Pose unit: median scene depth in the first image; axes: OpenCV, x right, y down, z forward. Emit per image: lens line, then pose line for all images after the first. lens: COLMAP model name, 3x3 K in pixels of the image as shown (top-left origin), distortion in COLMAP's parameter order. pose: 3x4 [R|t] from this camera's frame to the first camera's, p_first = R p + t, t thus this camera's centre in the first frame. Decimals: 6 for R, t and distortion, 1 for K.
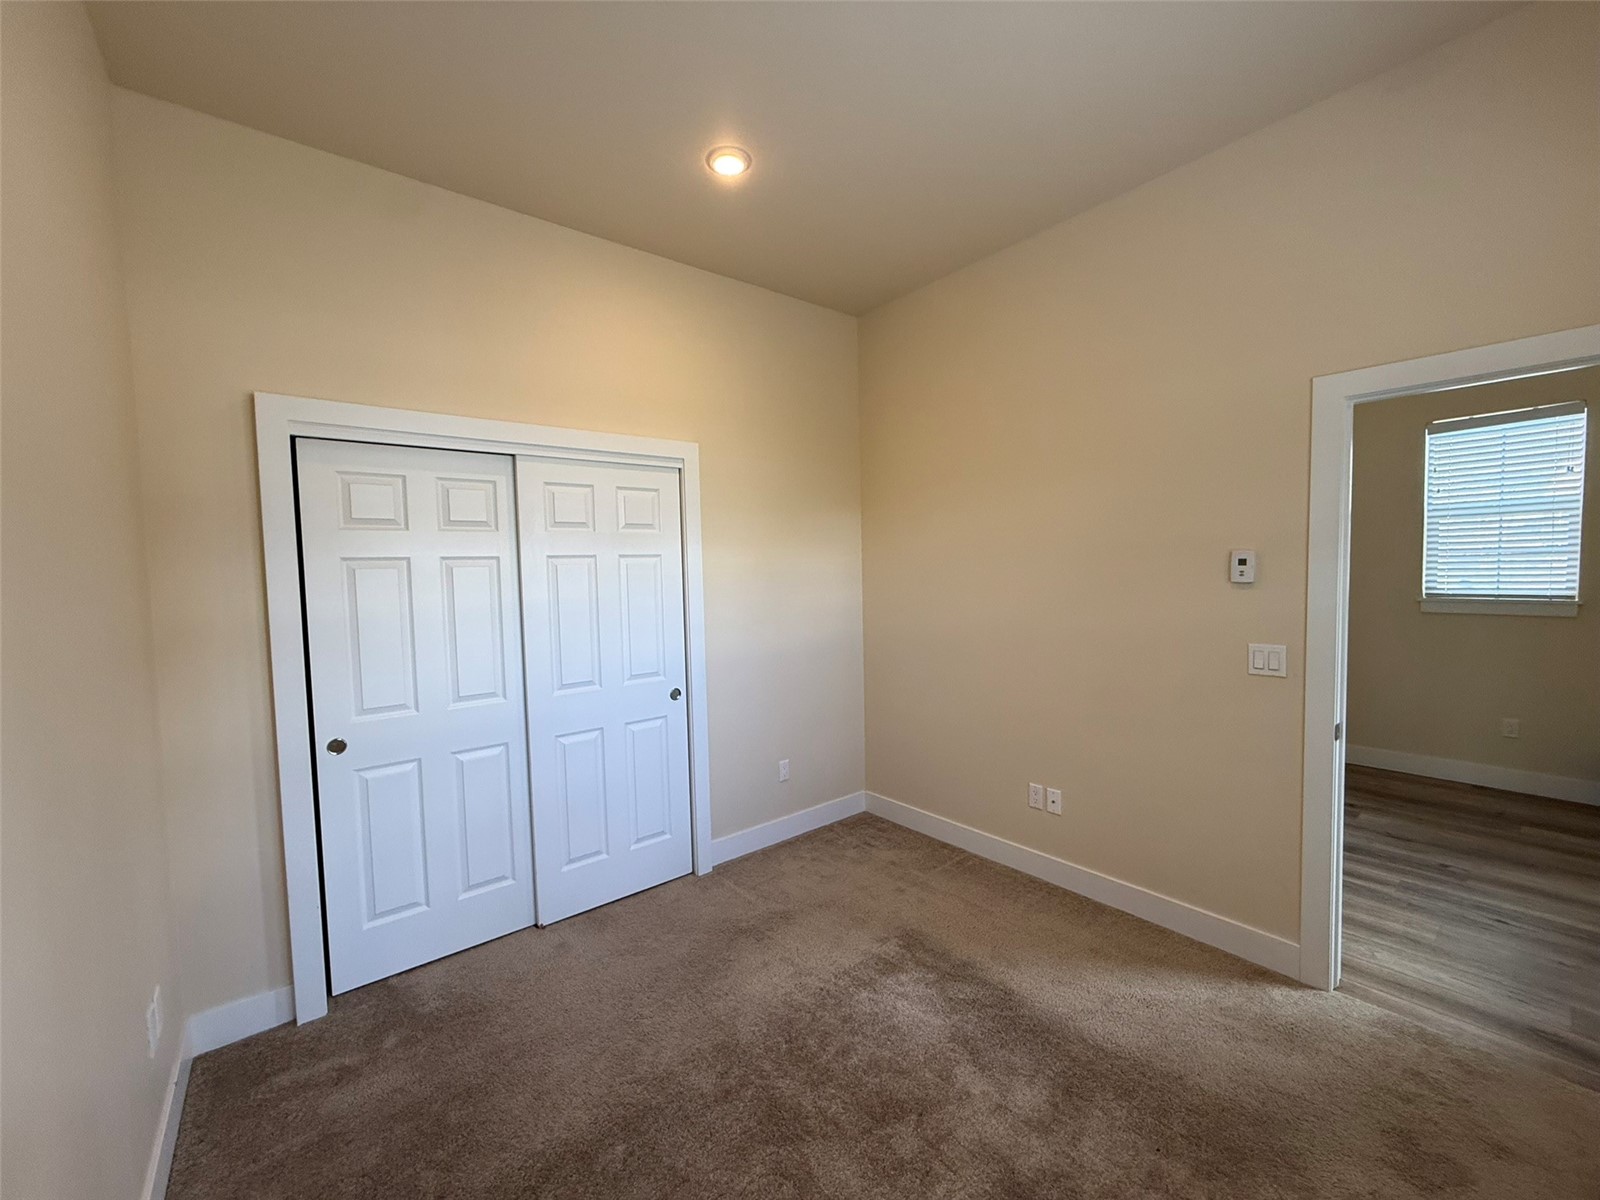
lens RADIAL K [[634.8, 0, 799.4], [0, 634.8, 603.6], [0, 0, 1]] dist [0.001024, -0.000530]
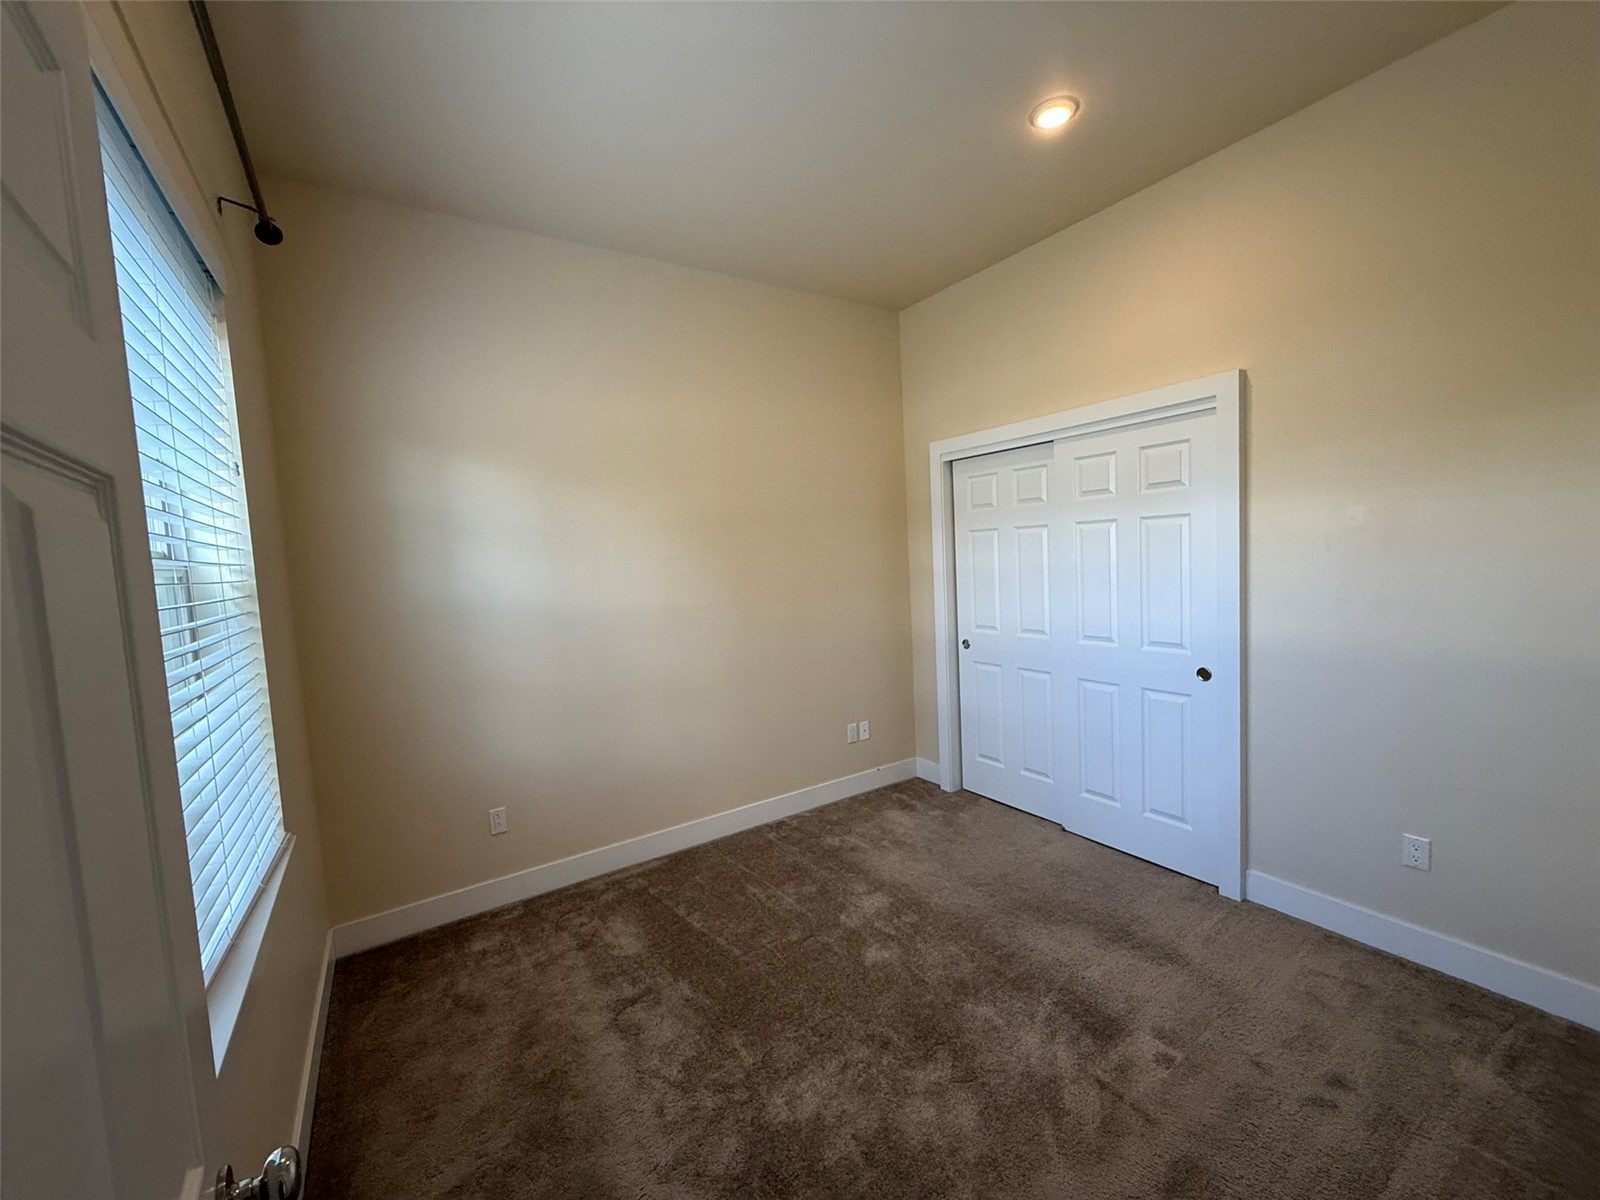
lens RADIAL K [[634.8, 0, 794.9], [0, 634.8, 599.8], [0, 0, 1]] dist [0.001024, -0.000530]
pose [[-0.101031, 0.104459, -0.989384, 0.812618], [0.001271, 0.994485, 0.104868, -0.056938], [0.994882, 0.009337, -0.100607, 0.610222]]
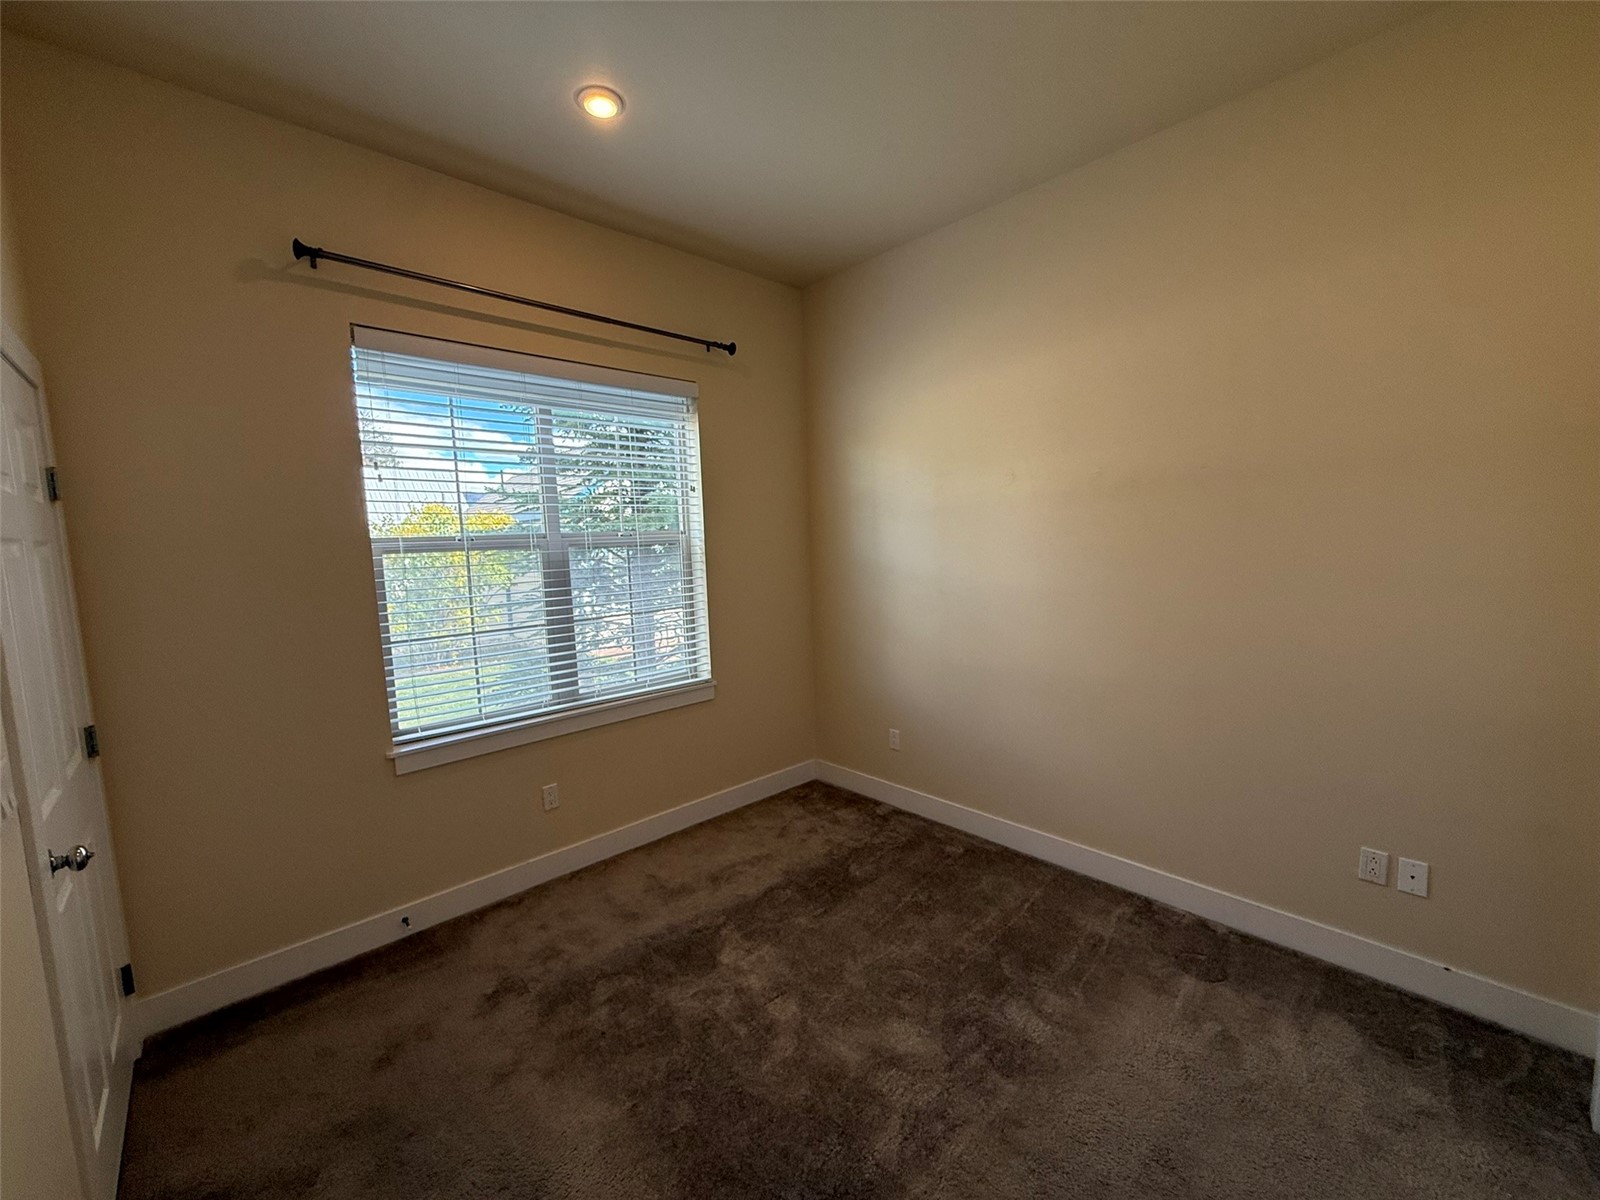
lens RADIAL K [[634.8, 0, 794.2], [0, 634.8, 602.0], [0, 0, 1]] dist [0.001024, -0.000530]
pose [[-0.994808, 0.058838, -0.083040, 0.149165], [0.045344, 0.986727, 0.155928, -0.073858], [0.091112, 0.151353, -0.984272, 1.252154]]
